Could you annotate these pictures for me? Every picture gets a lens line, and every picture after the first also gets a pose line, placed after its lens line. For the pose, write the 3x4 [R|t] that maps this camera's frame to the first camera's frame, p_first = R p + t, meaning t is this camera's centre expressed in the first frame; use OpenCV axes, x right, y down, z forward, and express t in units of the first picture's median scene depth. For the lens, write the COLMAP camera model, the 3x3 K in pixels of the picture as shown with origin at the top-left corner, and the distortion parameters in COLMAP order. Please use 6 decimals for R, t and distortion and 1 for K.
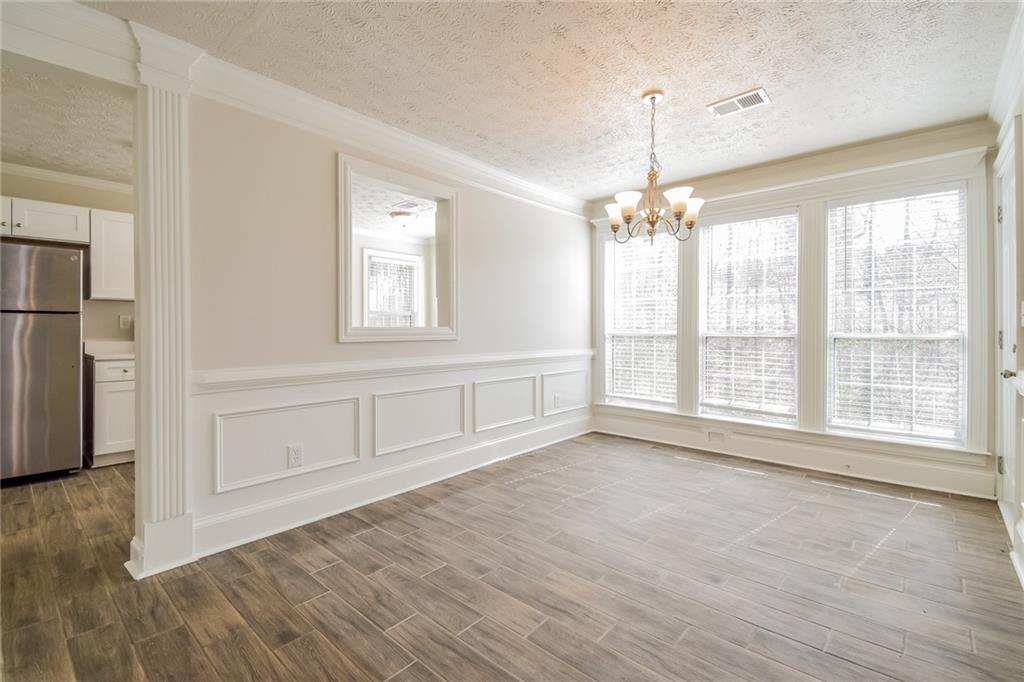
lens RADIAL K [[450.6, 0, 513.0], [0, 450.6, 325.0], [0, 0, 1]] dist [0.033397, -0.022742]
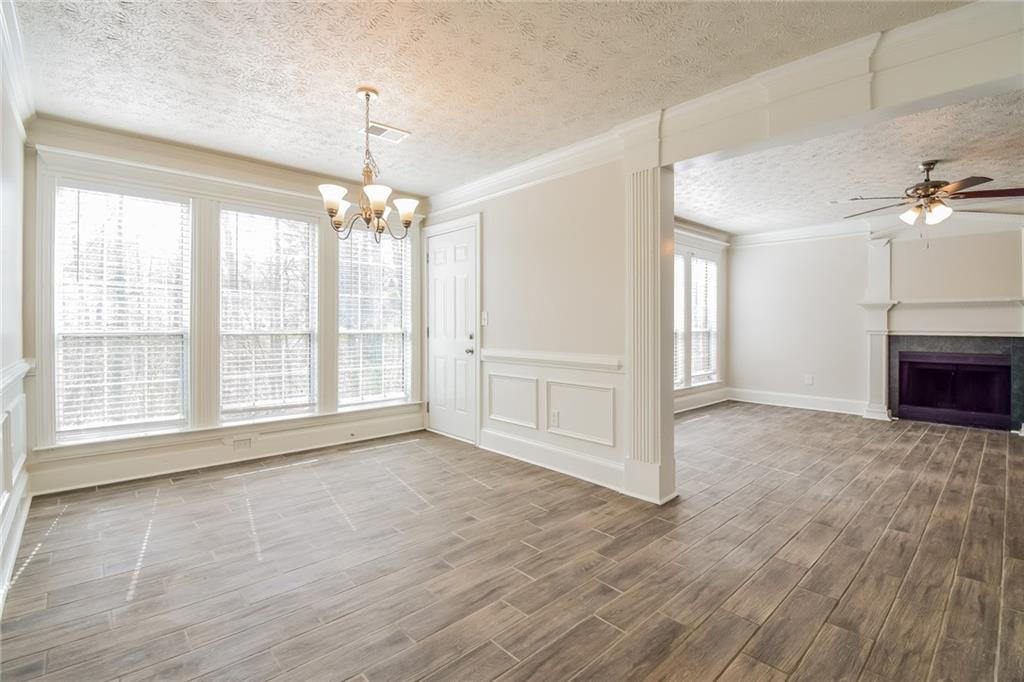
lens RADIAL K [[450.6, 0, 513.0], [0, 450.6, 325.0], [0, 0, 1]] dist [0.033397, -0.022742]
pose [[0.118292, 0.002720, 0.992975, -0.563804], [-0.012412, 0.999922, -0.001260, 0.000763], [-0.992901, -0.012176, 0.118317, 0.492816]]
